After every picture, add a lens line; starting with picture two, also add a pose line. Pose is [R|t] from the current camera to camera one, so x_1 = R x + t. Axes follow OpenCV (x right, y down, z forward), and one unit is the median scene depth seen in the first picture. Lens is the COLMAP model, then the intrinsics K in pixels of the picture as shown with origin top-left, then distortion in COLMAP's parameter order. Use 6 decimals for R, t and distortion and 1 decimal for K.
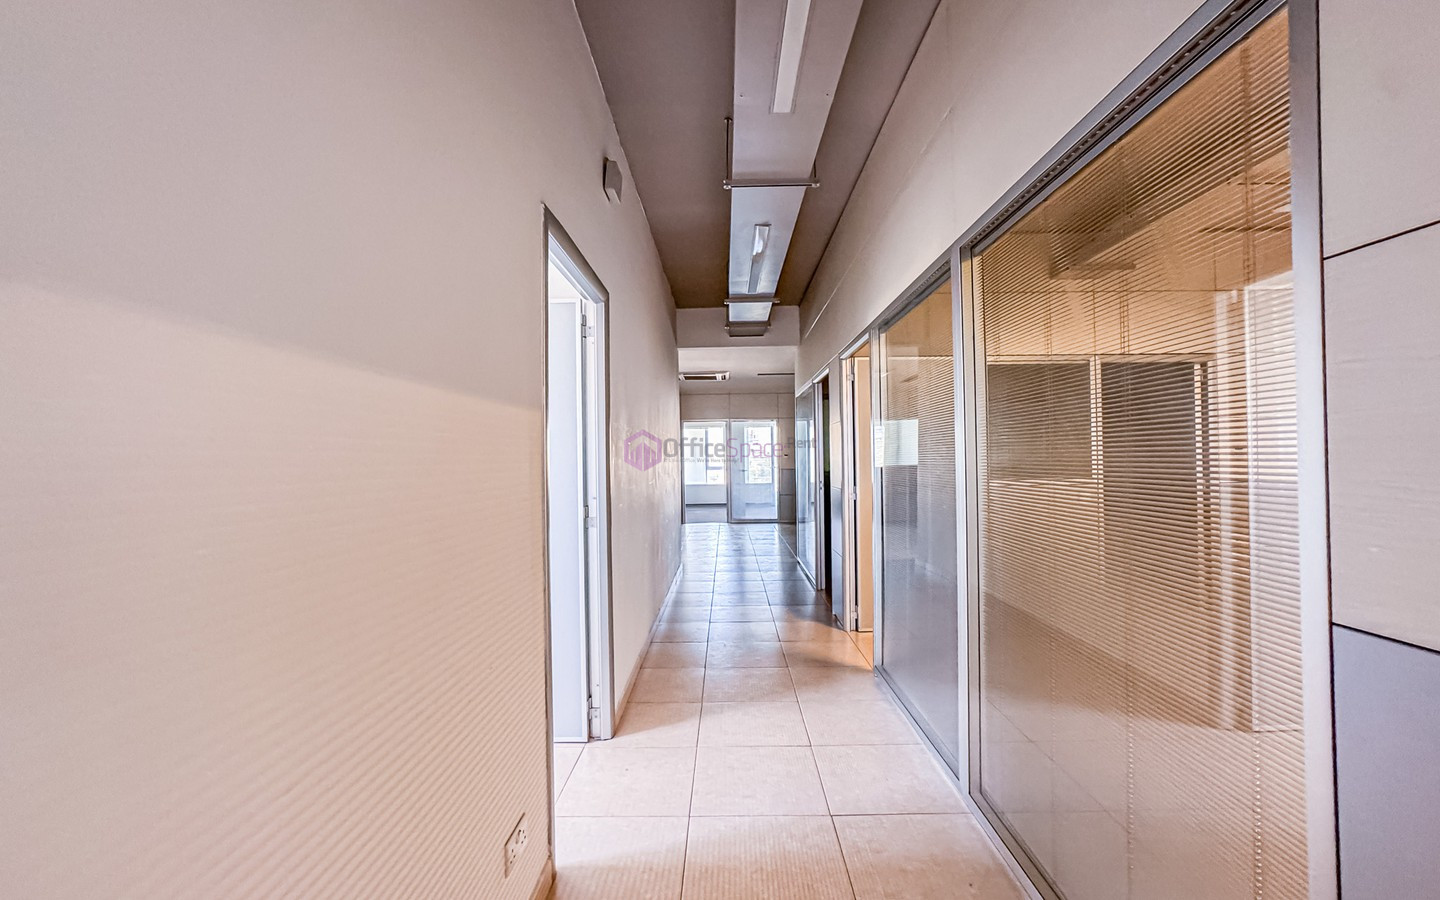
lens RADIAL K [[585.8, 0, 718.9], [0, 585.8, 454.6], [0, 0, 1]] dist [-0.001724, 0.003328]
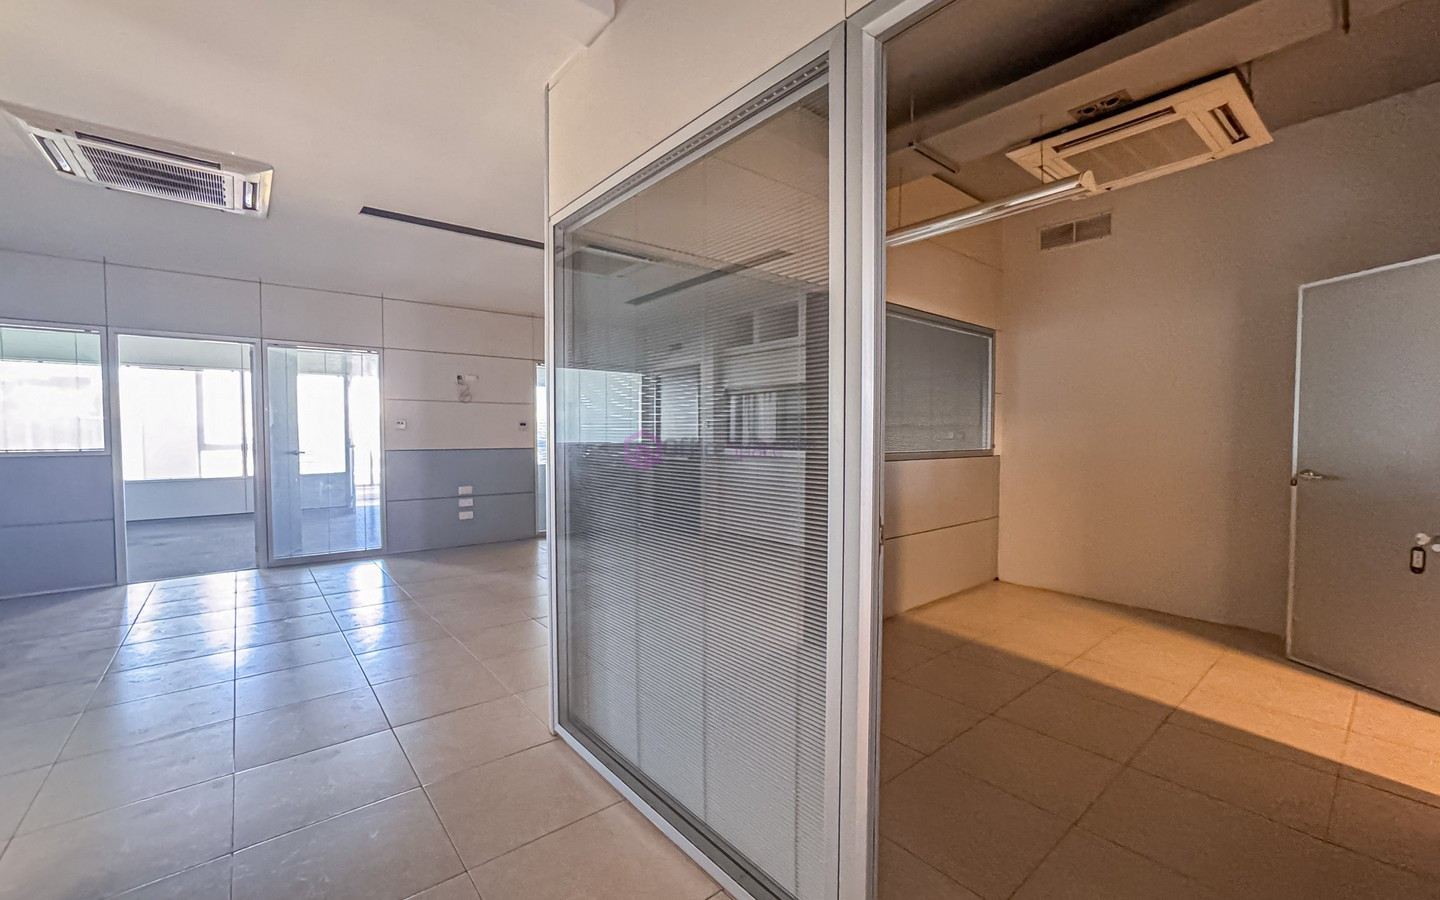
lens RADIAL K [[585.8, 0, 721.5], [0, 585.8, 450.9], [0, 0, 1]] dist [-0.001724, 0.003328]
pose [[0.777879, 0.003518, 0.628405, 0.008303], [-0.025011, 0.999365, 0.025366, 0.001500], [-0.627917, -0.035449, 0.777473, 0.336724]]
